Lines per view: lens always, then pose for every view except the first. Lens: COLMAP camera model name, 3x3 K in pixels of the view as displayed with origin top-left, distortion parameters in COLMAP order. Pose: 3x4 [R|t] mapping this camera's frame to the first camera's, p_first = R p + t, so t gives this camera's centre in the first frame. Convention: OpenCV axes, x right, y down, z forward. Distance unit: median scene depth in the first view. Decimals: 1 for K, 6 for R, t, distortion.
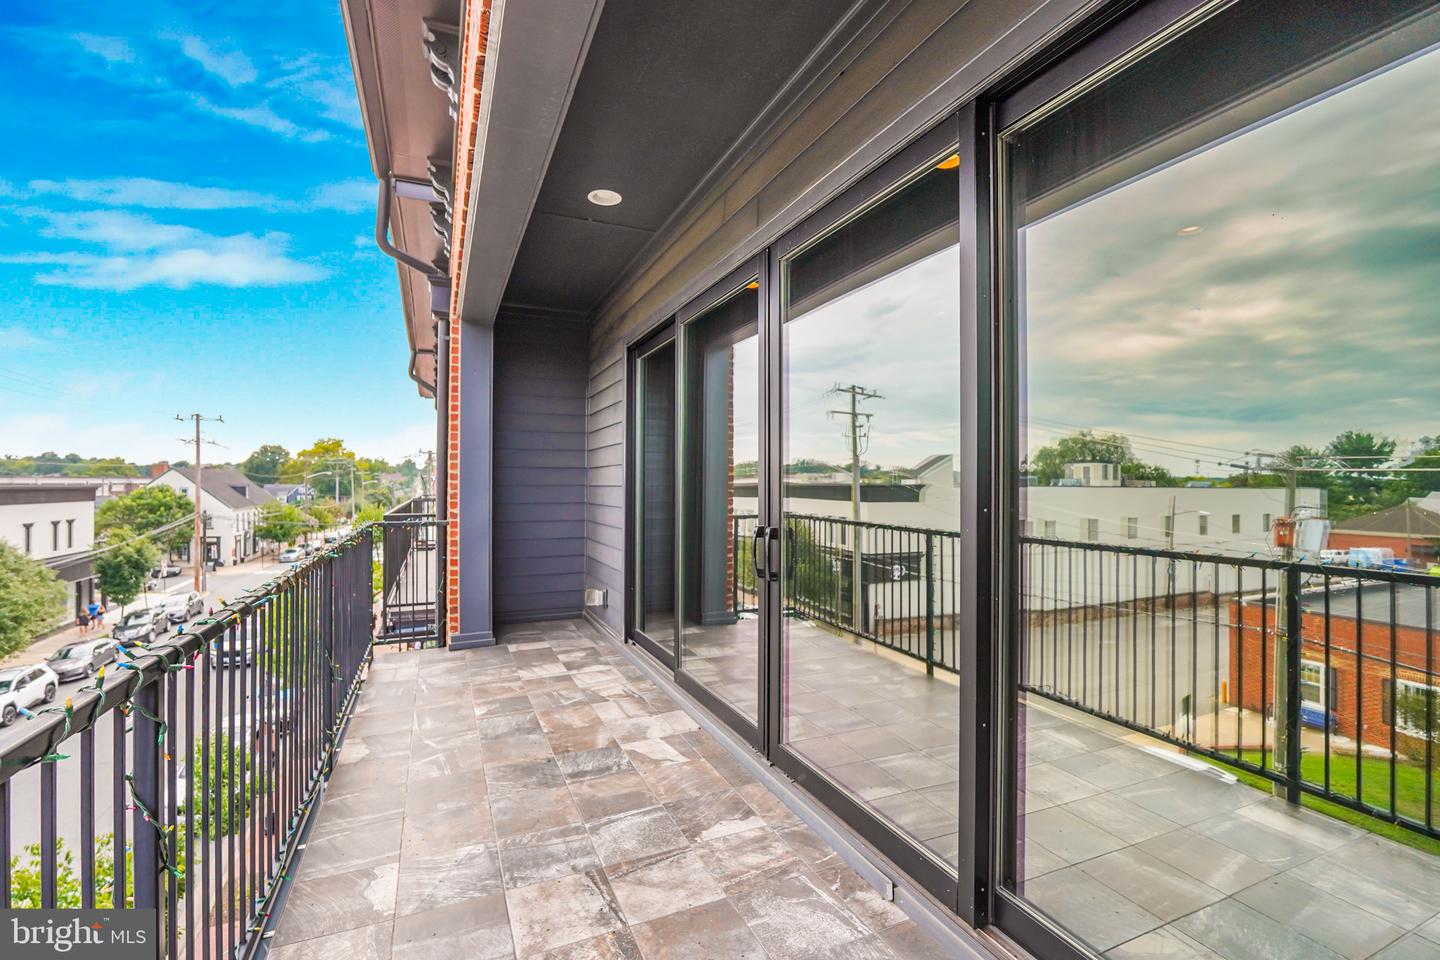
lens RADIAL K [[622.3, 0, 720.0], [0, 622.3, 480.0], [0, 0, 1]] dist [-0.019269, 0.000265]
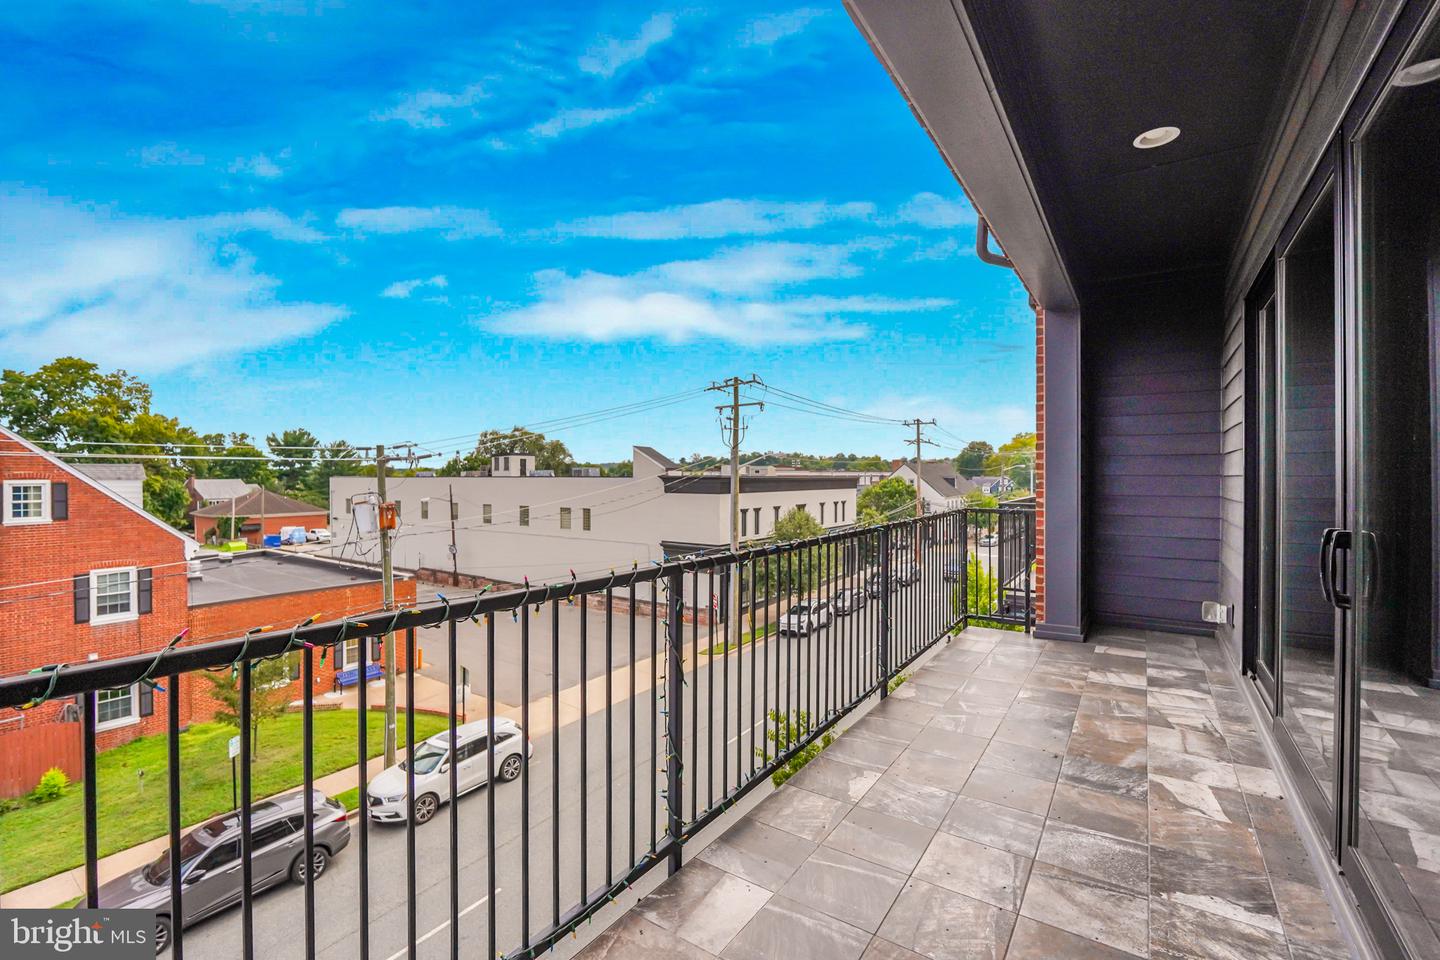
lens RADIAL K [[622.3, 0, 720.0], [0, 622.3, 480.0], [0, 0, 1]] dist [-0.019269, 0.000265]
pose [[0.524109, 0.006426, -0.851627, 0.206351], [0.004425, 0.999937, 0.010268, 0.004942], [0.851640, -0.009150, 0.524047, 0.035416]]
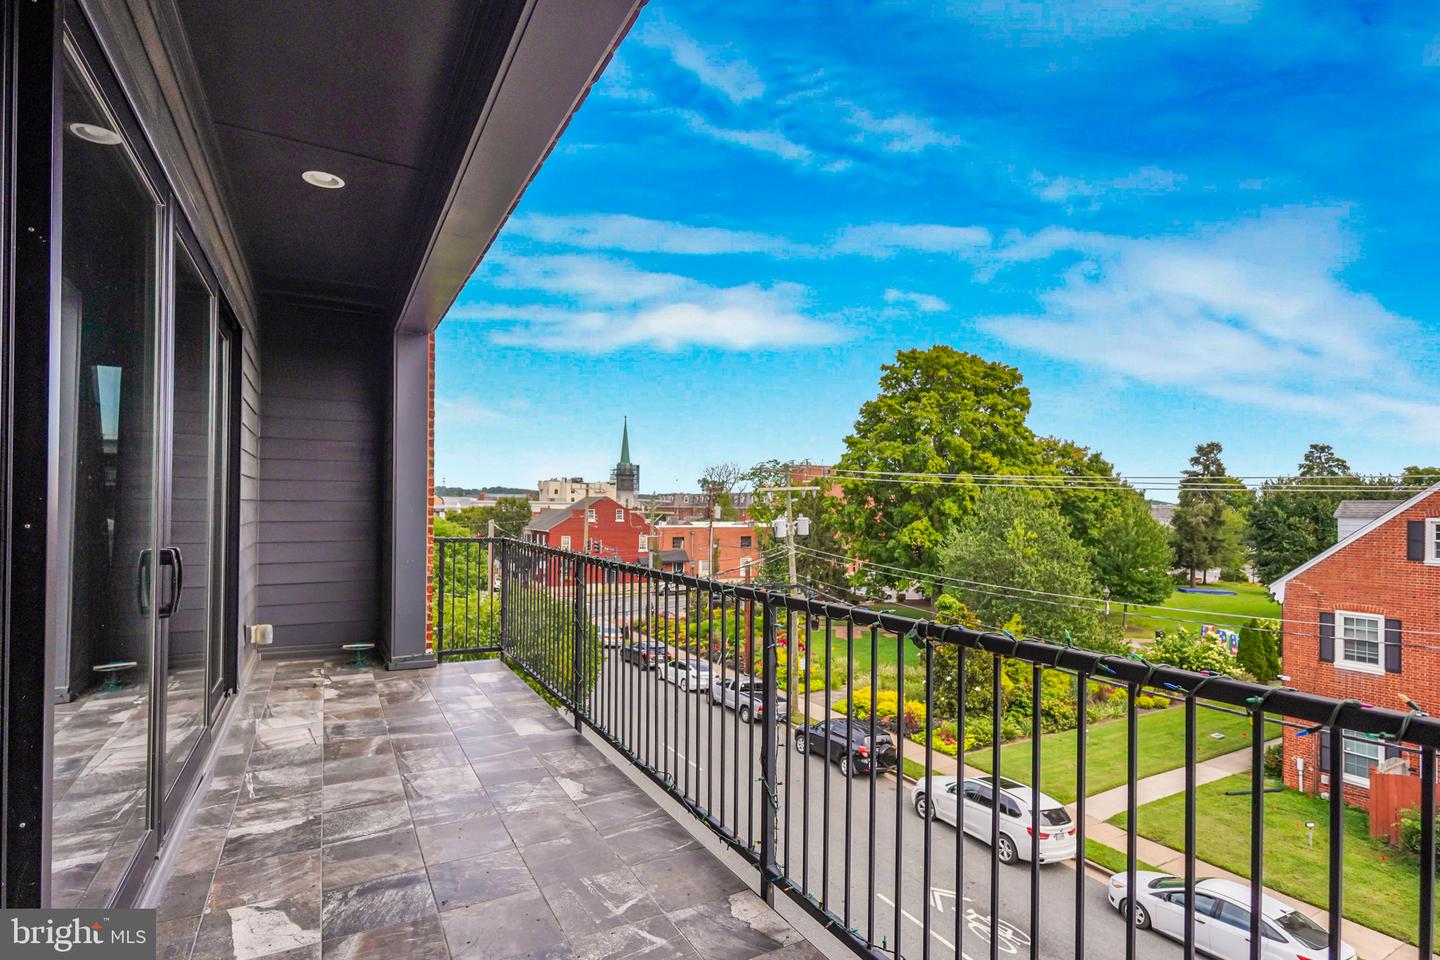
lens RADIAL K [[757.7, 0, 716.8], [0, 757.7, 509.3], [0, 0, 1]] dist [0.001496, 0.000711]
pose [[-0.998155, -0.009900, -0.059909, -0.395984], [-0.009850, 0.999951, -0.001140, 0.015852], [0.059917, -0.000548, -0.998203, 1.412680]]
